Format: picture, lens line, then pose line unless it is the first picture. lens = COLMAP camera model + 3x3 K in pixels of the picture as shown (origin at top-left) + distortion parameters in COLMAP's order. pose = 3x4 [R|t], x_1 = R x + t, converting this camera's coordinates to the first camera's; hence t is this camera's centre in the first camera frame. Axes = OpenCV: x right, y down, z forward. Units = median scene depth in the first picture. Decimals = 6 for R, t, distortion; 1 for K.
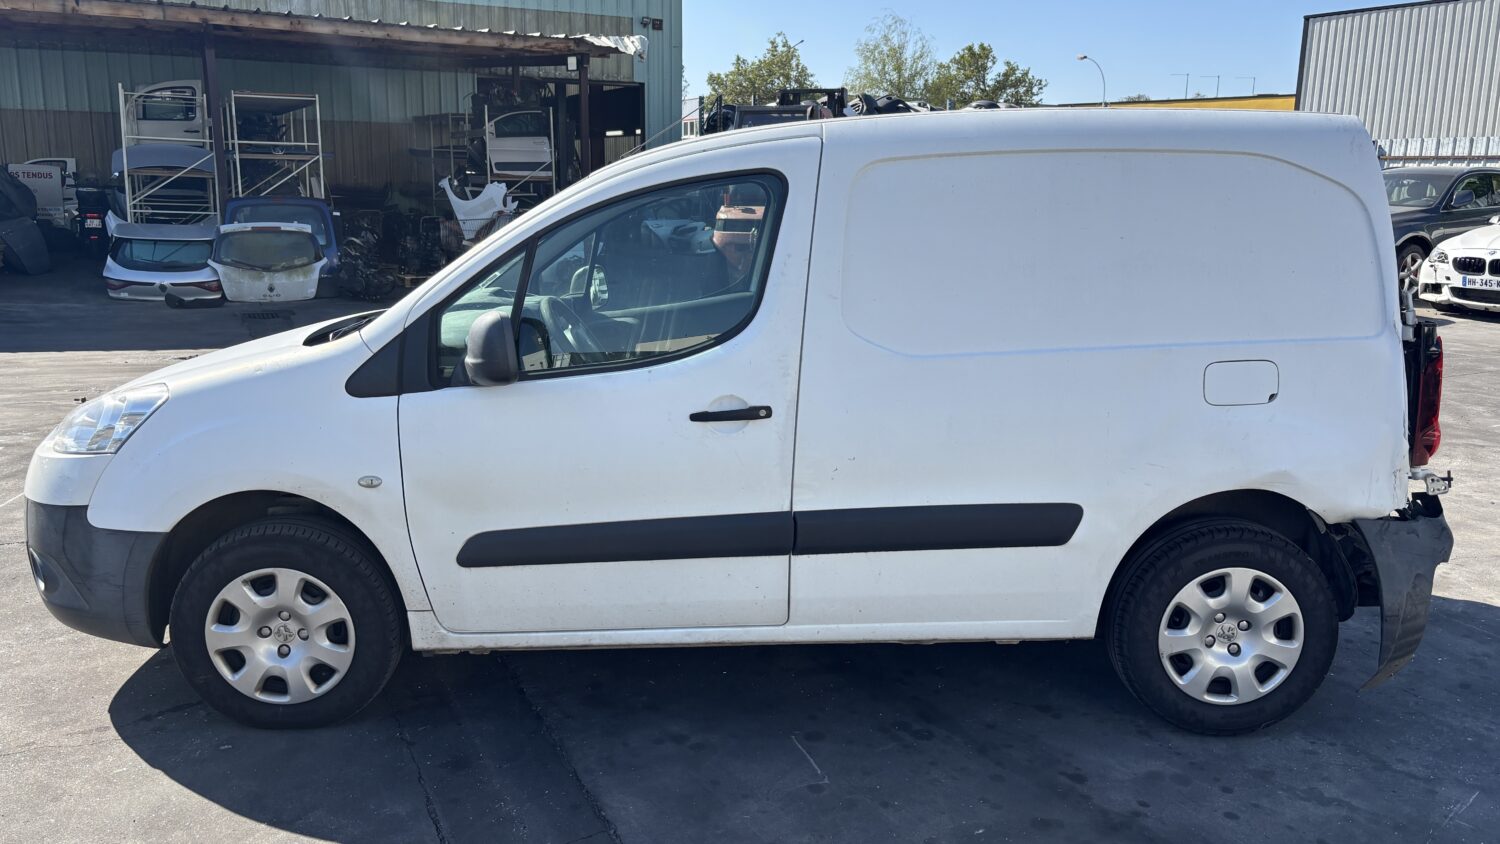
lens RADIAL K [[1125.5, 0, 756.8], [0, 1125.5, 421.9], [0, 0, 1]] dist [0.037940, -0.039127]
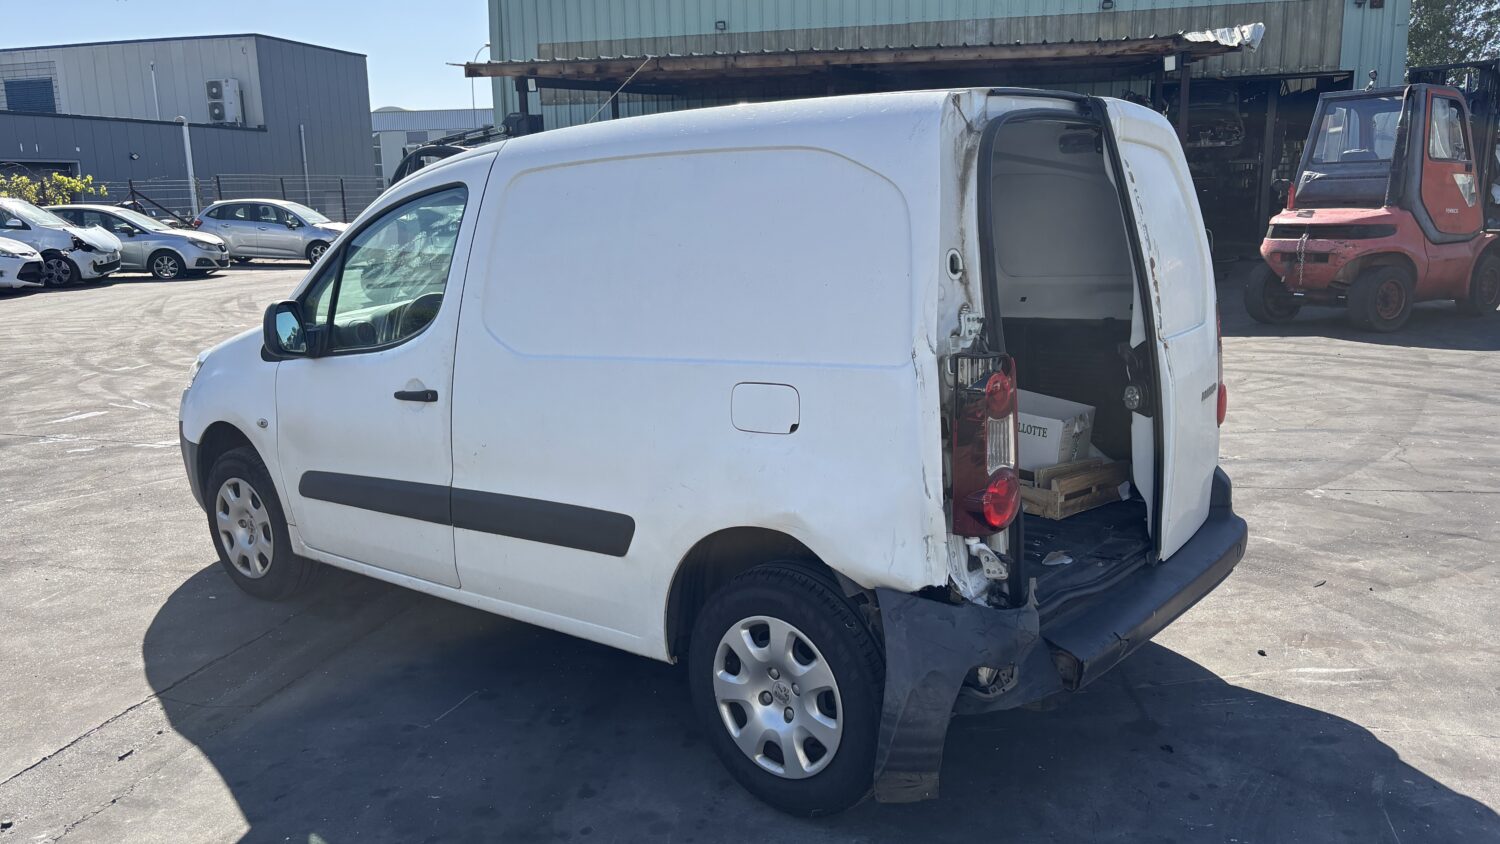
lens RADIAL K [[1125.5, 0, 781.9], [0, 1125.5, 423.4], [0, 0, 1]] dist [0.037940, -0.039127]
pose [[0.774970, 0.096919, -0.624522, 0.953037], [-0.101616, 0.994423, 0.028228, -0.046910], [0.623775, 0.041586, 0.780497, 0.310796]]
